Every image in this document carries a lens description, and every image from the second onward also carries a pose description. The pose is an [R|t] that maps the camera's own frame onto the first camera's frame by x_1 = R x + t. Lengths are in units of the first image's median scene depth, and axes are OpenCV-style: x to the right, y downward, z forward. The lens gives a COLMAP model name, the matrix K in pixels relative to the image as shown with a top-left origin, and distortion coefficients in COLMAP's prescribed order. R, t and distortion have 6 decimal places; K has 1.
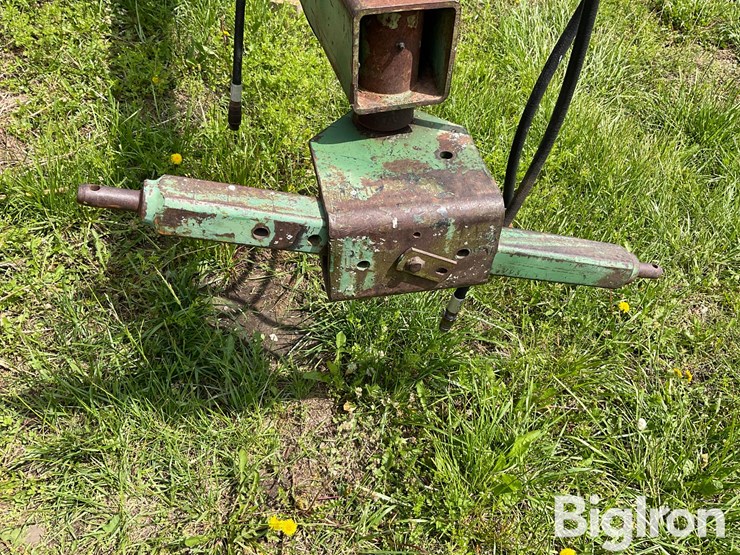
lens RADIAL K [[600.6, 0, 370.0], [0, 600.6, 277.5], [0, 0, 1]] dist [0.064132, 0.001425]
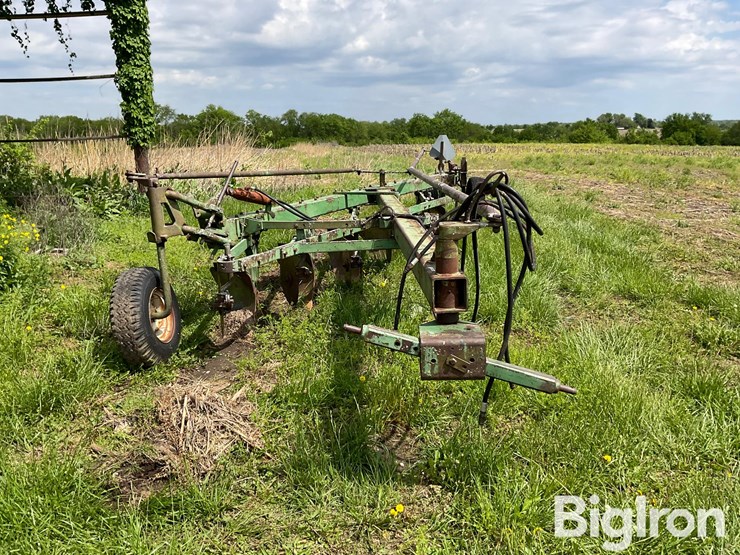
lens RADIAL K [[658.4, 0, 370.0], [0, 658.4, 277.5], [0, 0, 1]] dist [0.053352, -0.099393]
pose [[0.968333, -0.021648, -0.248721, 0.467827], [-0.119986, 0.833286, -0.539664, 1.326998], [0.218938, 0.552418, 0.804301, -1.691804]]
